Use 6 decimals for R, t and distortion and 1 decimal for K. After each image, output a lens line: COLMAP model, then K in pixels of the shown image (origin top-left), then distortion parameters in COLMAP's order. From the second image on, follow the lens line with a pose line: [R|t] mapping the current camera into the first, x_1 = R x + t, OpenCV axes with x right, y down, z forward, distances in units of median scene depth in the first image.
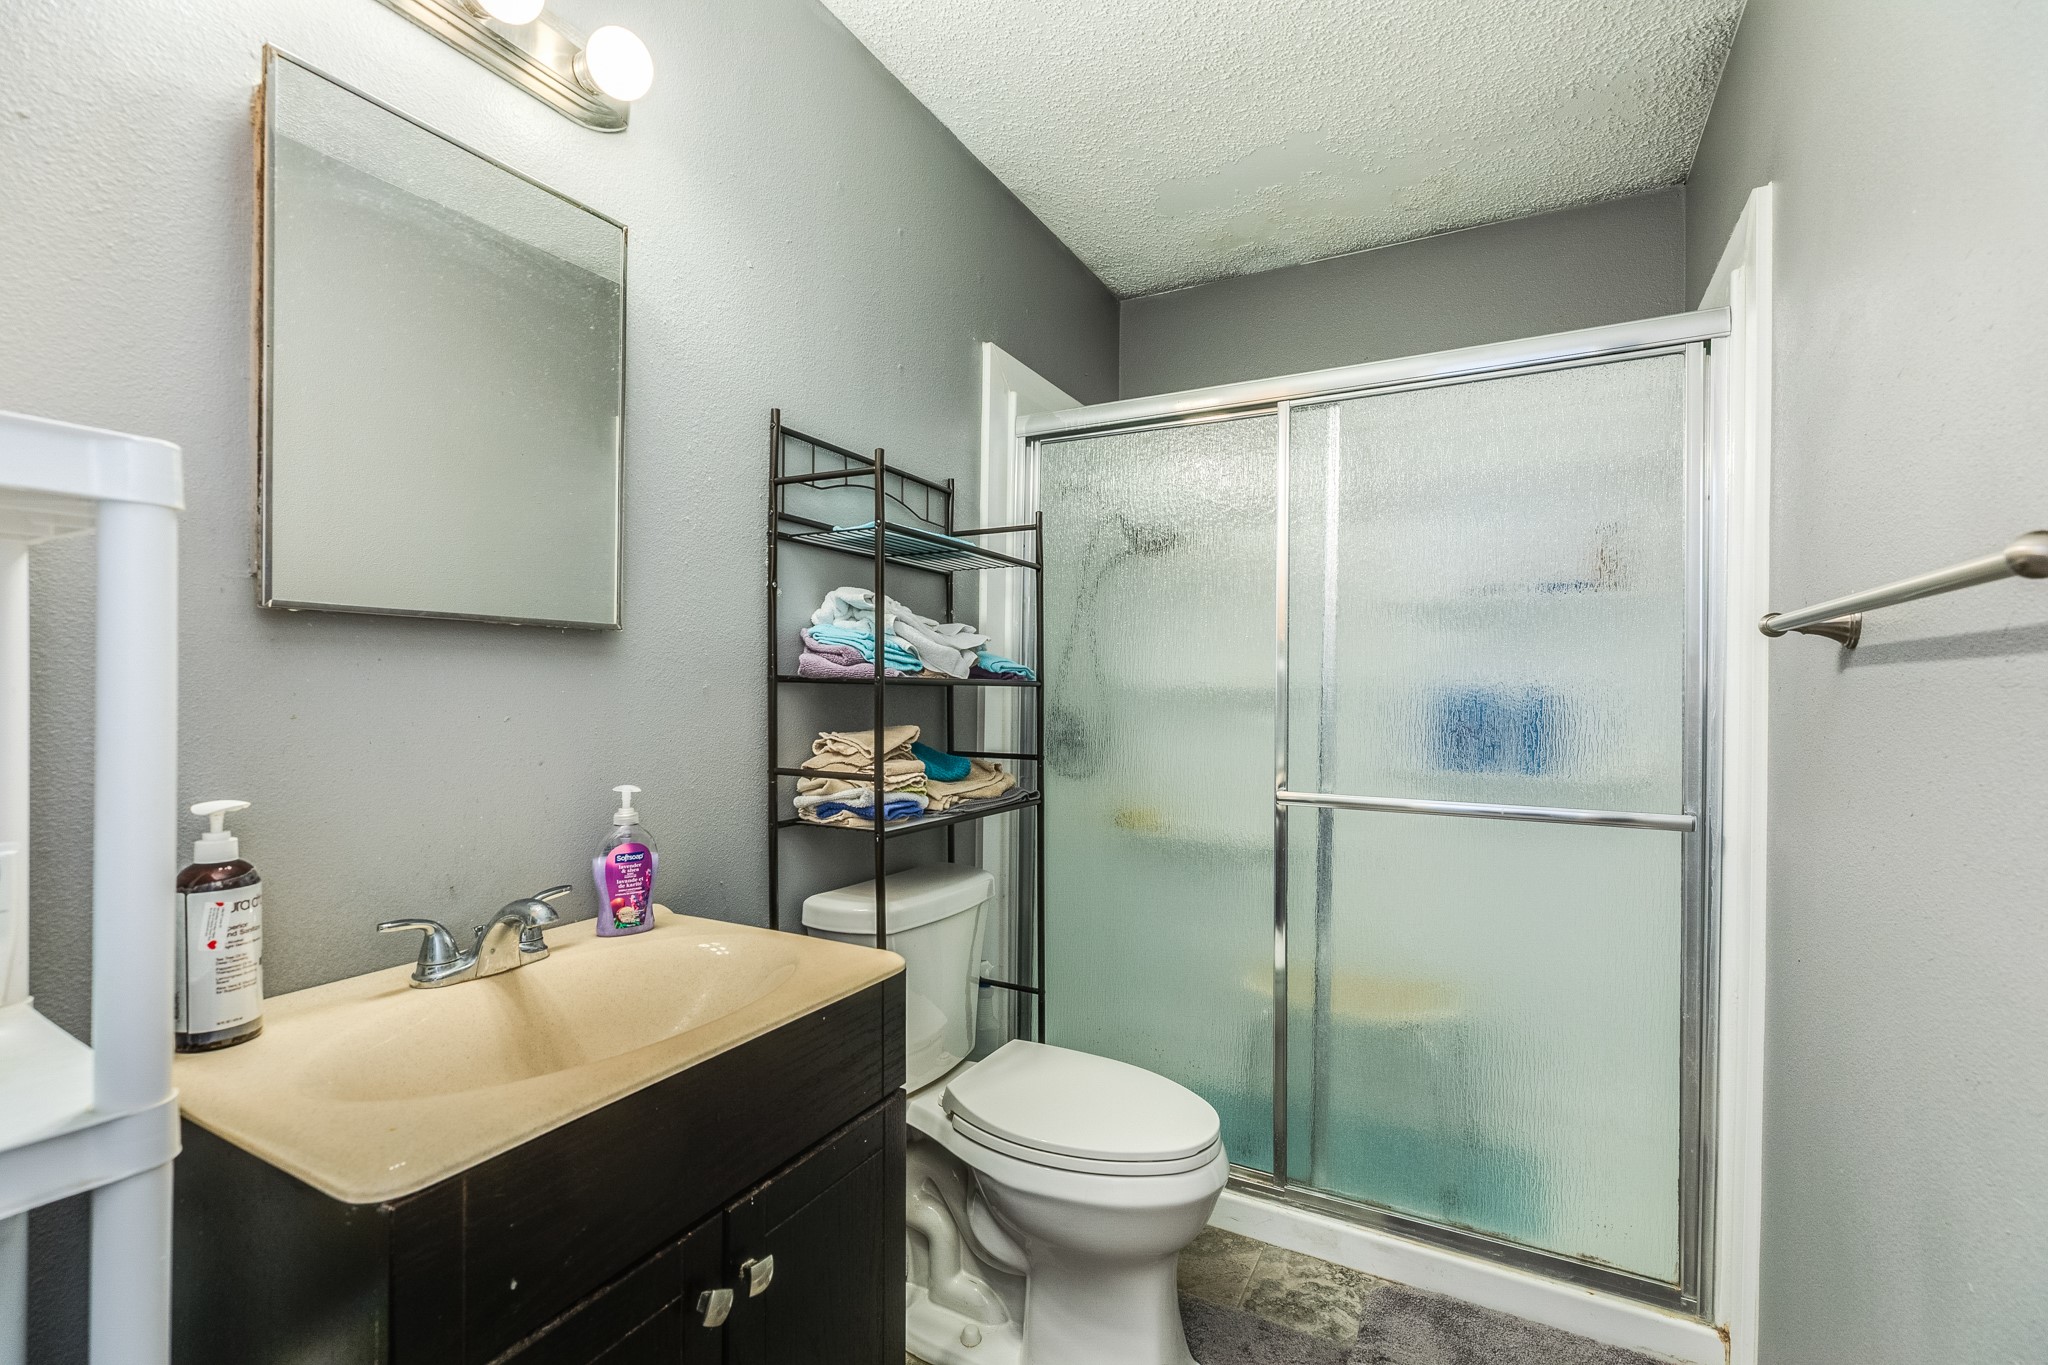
lens RADIAL K [[932.1, 0, 1020.2], [0, 932.1, 687.7], [0, 0, 1]] dist [0.001978, 0.000542]
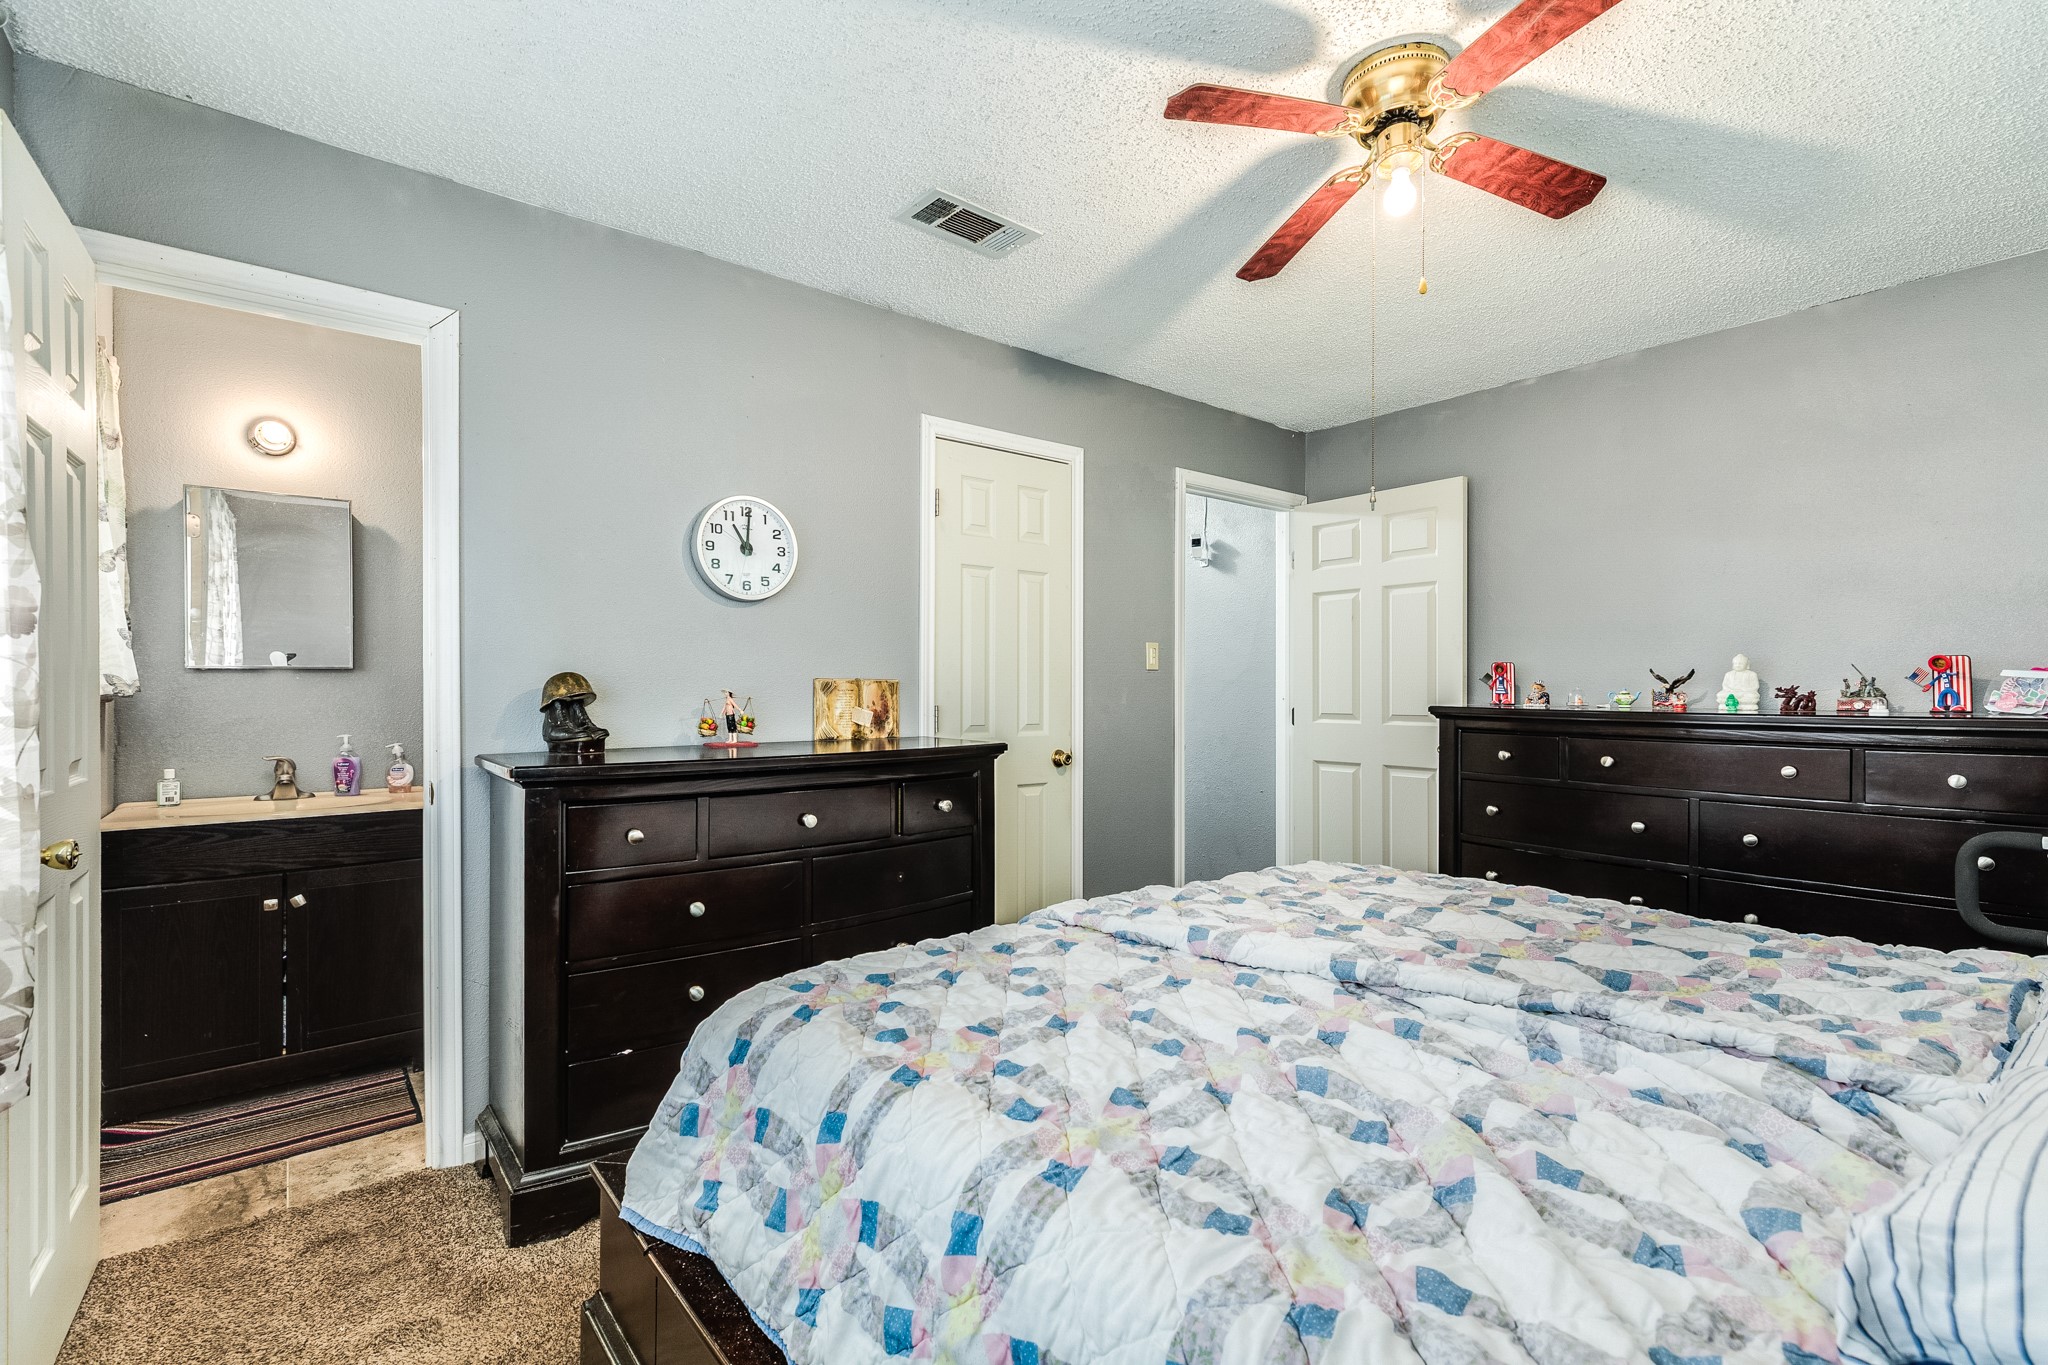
lens RADIAL K [[932.1, 0, 1023.9], [0, 932.1, 696.4], [0, 0, 1]] dist [0.001978, 0.000542]
pose [[0.922314, -0.006875, -0.386379, 2.137487], [0.008138, 0.999966, 0.001632, 0.016994], [0.386355, -0.004649, 0.922339, -0.544277]]
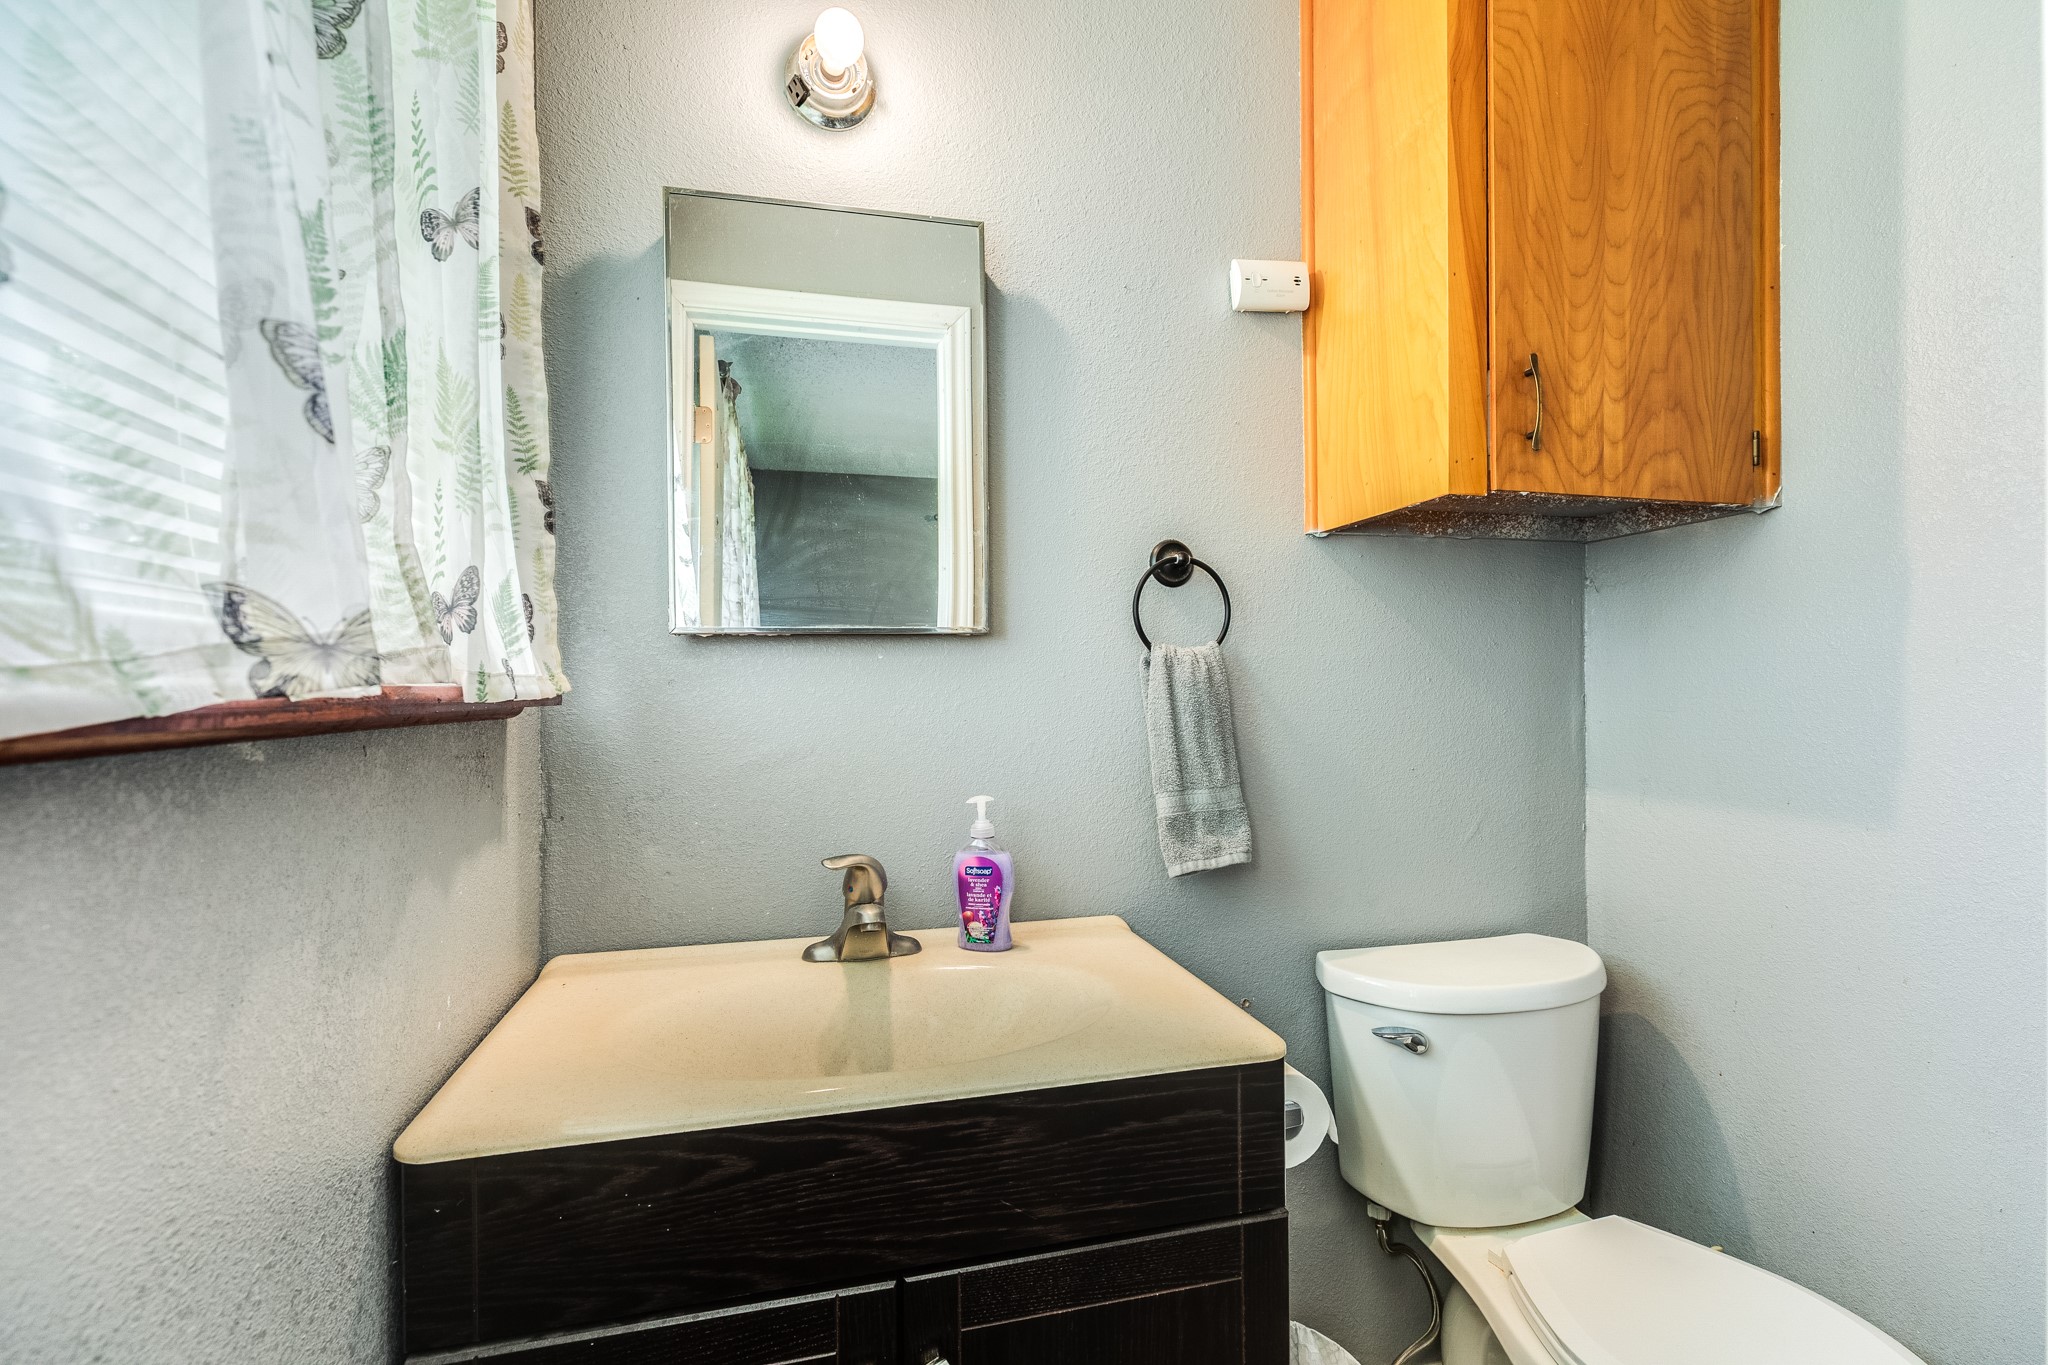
lens RADIAL K [[932.1, 0, 1028.1], [0, 932.1, 682.6], [0, 0, 1]] dist [0.001978, 0.000542]
pose [[0.691426, -0.012127, -0.722346, 0.316956], [0.009620, 0.999925, -0.007578, -0.005462], [0.722384, -0.001709, 0.691490, 0.369342]]
